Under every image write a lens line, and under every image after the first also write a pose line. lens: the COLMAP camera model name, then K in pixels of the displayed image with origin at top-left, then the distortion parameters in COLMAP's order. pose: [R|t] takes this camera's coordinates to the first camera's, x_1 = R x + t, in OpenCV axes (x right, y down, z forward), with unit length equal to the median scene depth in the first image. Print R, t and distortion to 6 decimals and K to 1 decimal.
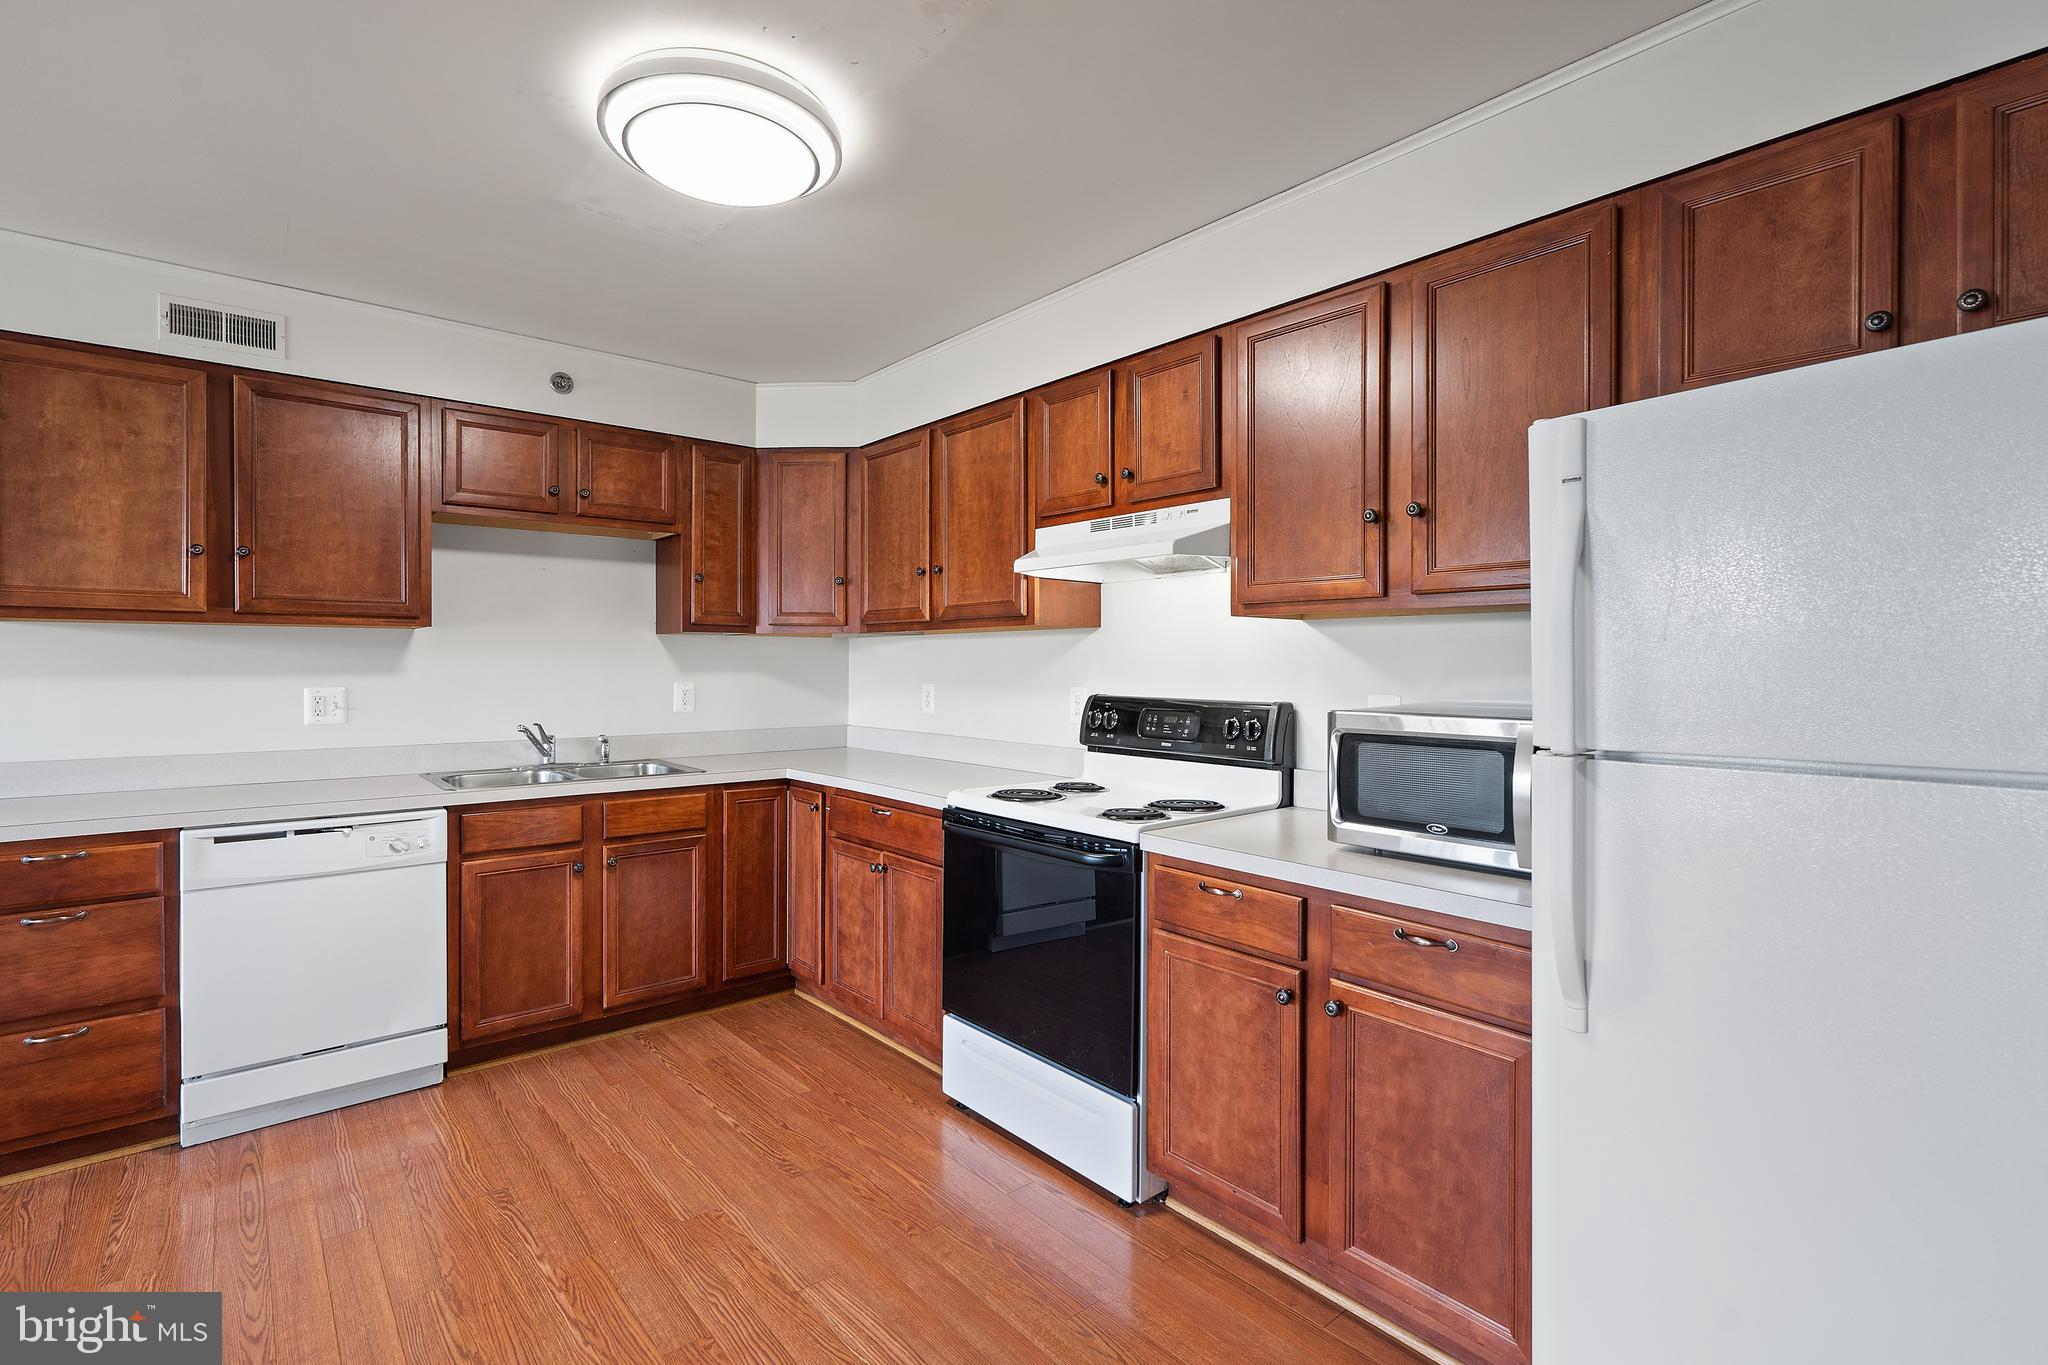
lens RADIAL K [[949.8, 0, 1086.9], [0, 949.8, 679.9], [0, 0, 1]] dist [0.002057, 0.002717]
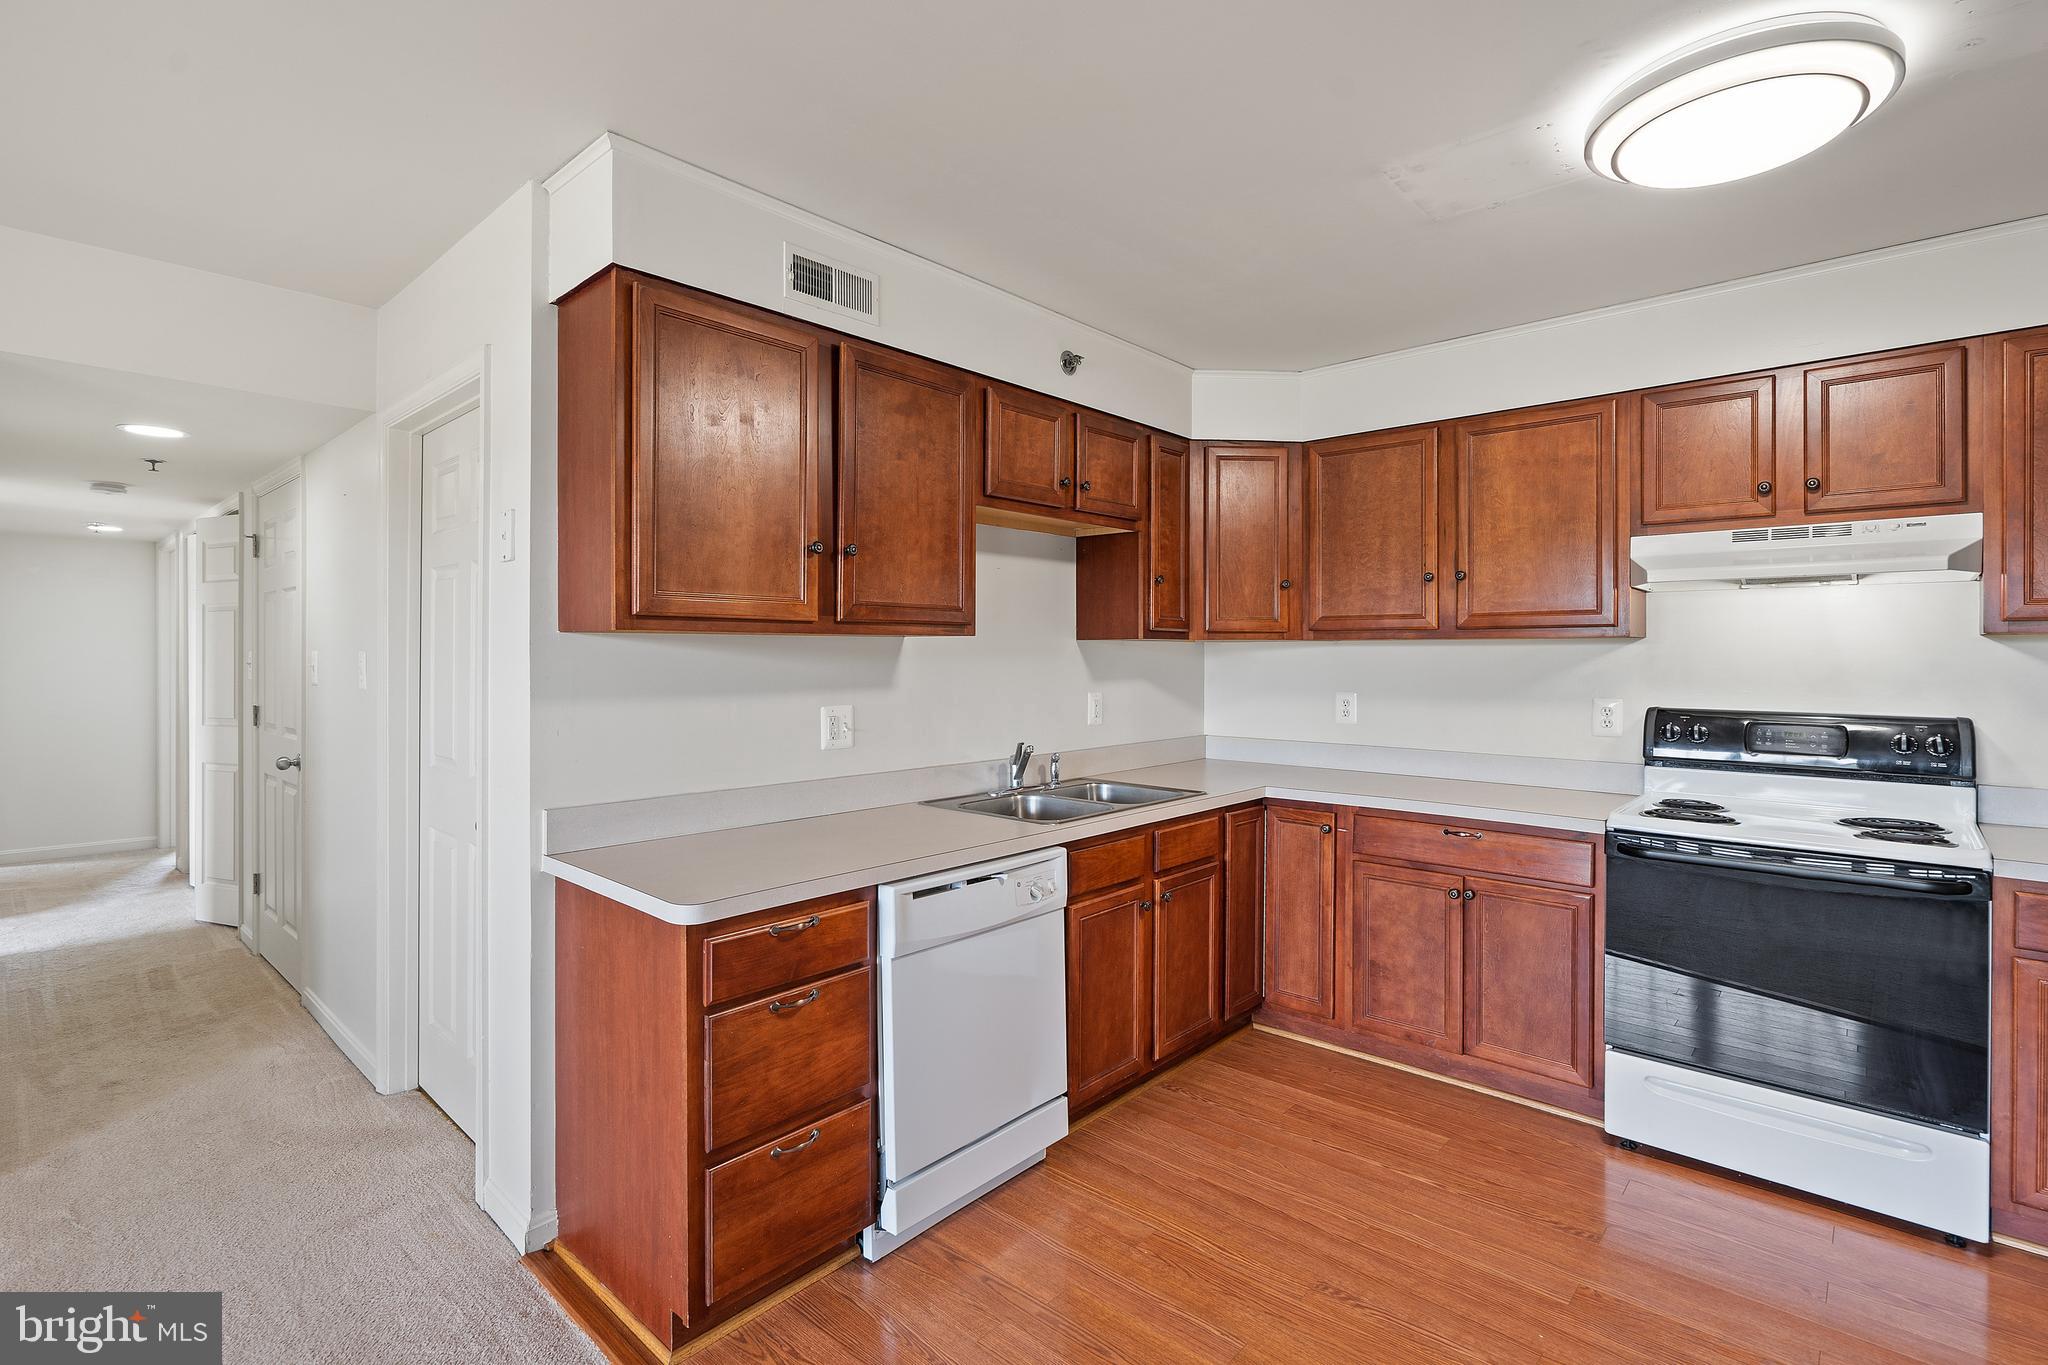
lens RADIAL K [[949.8, 0, 1023.6], [0, 949.8, 666.8], [0, 0, 1]] dist [0.002057, 0.002717]
pose [[0.990200, -0.002658, 0.139634, -0.778037], [0.002789, 0.999996, -0.000742, -0.027350], [-0.139631, 0.001124, 0.990203, 0.129377]]
